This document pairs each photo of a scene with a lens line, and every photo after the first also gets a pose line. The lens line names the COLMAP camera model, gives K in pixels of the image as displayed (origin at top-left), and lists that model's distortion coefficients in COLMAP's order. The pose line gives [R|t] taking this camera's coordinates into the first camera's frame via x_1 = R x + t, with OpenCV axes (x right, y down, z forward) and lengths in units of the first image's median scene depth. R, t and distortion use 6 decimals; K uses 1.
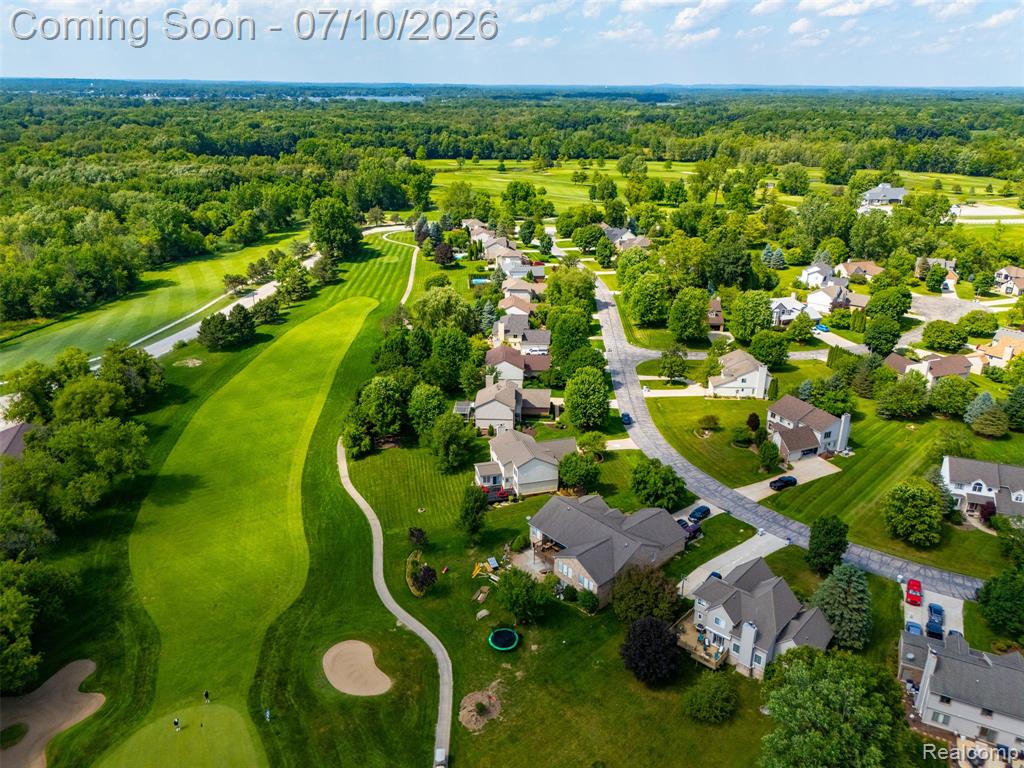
lens RADIAL K [[755.4, 0, 511.3], [0, 755.4, 389.7], [0, 0, 1]] dist [0.070430, -0.065713]
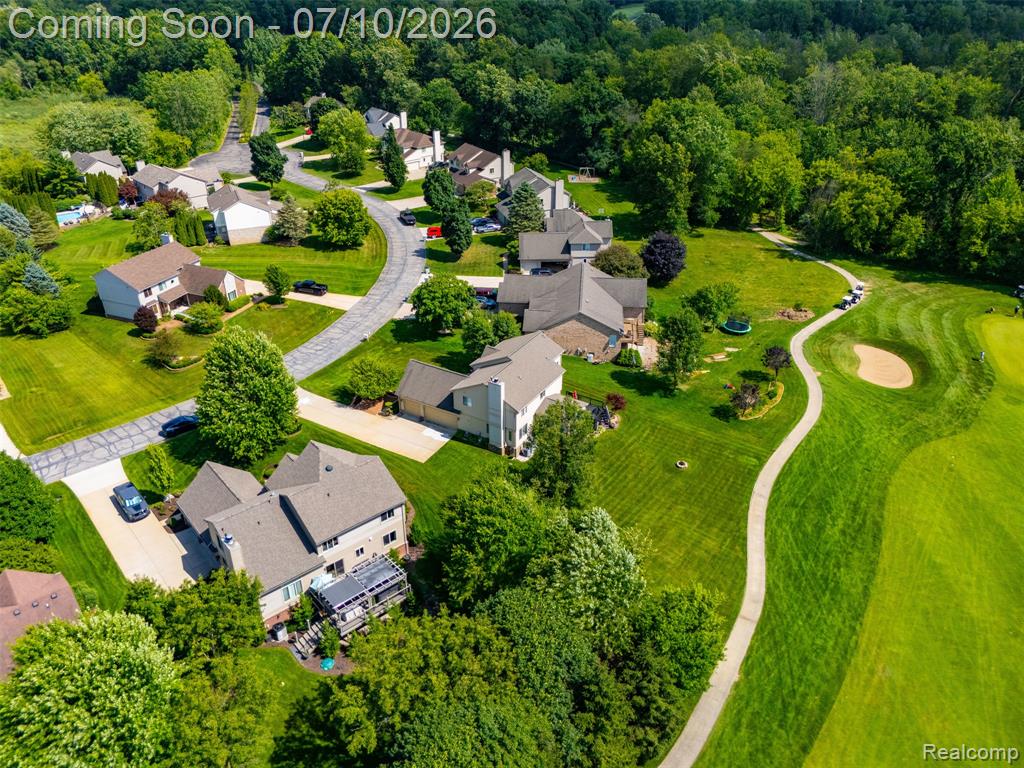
lens RADIAL K [[755.4, 0, 515.8], [0, 755.4, 386.7], [0, 0, 1]] dist [0.070430, -0.065713]
pose [[-0.684744, -0.368359, 0.628839, -0.289494], [0.267416, 0.675677, 0.686986, -0.251349], [-0.677949, 0.638571, -0.364160, 0.951431]]
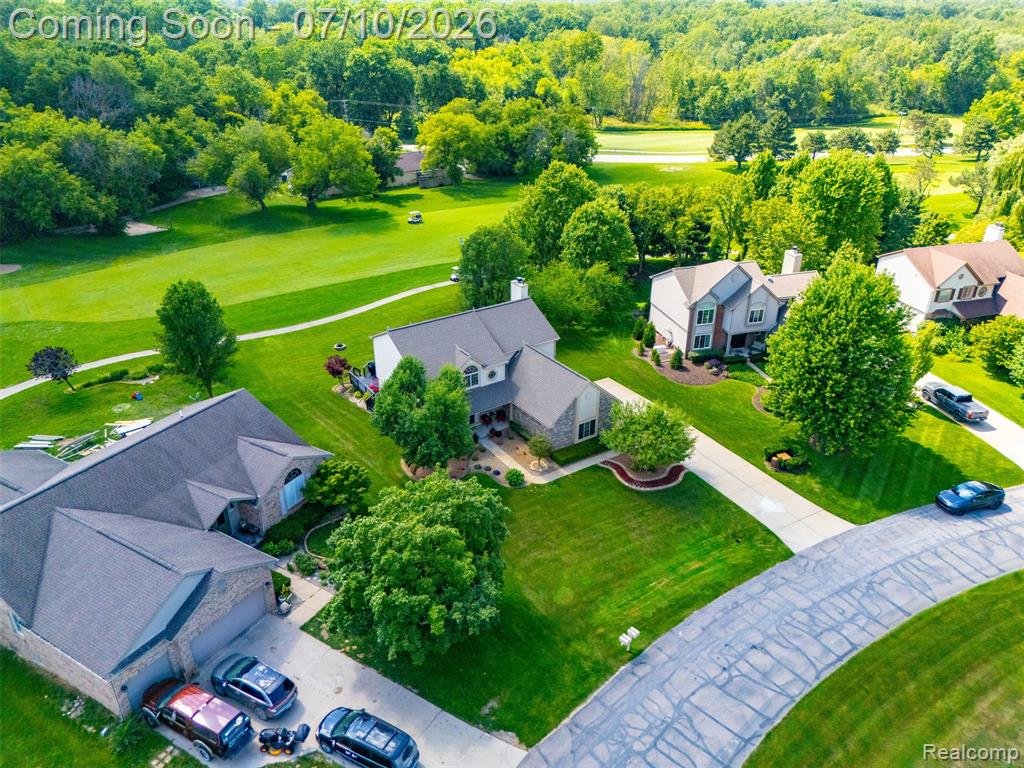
lens RADIAL K [[755.4, 0, 513.2], [0, 755.4, 381.3], [0, 0, 1]] dist [0.070430, -0.065713]
pose [[0.318281, 0.425220, -0.847281, 0.310863], [-0.357171, 0.881686, 0.308316, -0.029650], [0.878138, 0.204493, 0.432500, 0.653691]]
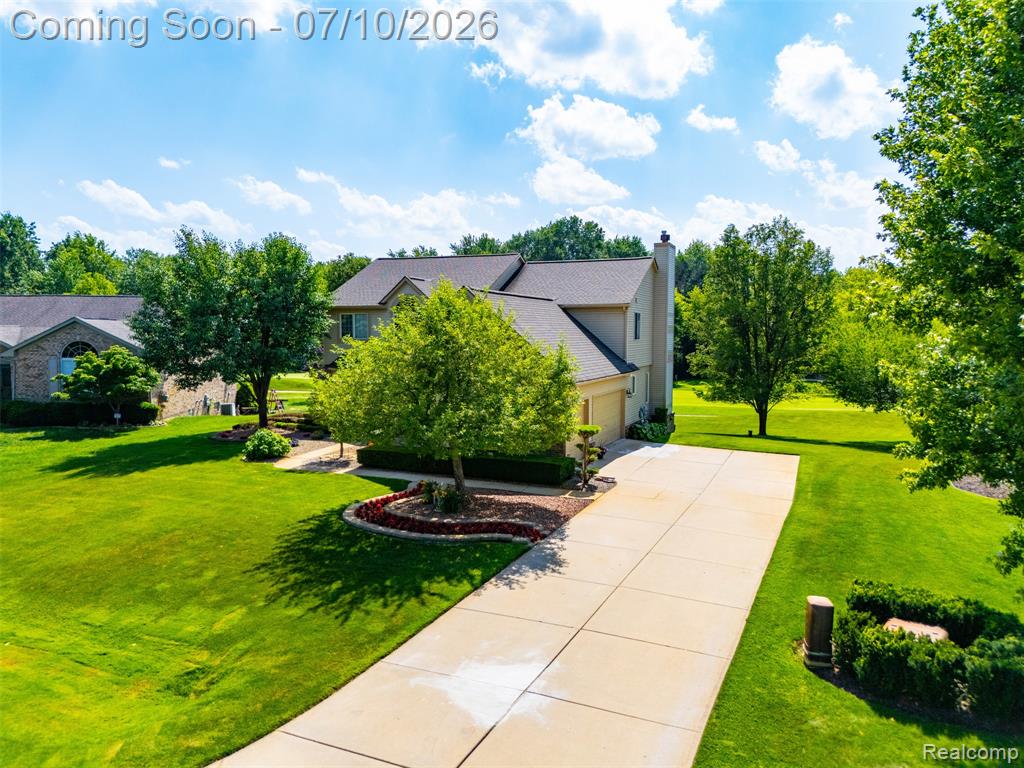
lens RADIAL K [[755.4, 0, 518.1], [0, 755.4, 350.5], [0, 0, 1]] dist [0.070430, -0.065713]
pose [[-0.607329, 0.011329, -0.794370, 0.165017], [-0.301189, 0.921972, 0.243420, 0.026978], [0.735144, 0.387091, -0.556528, 0.892401]]
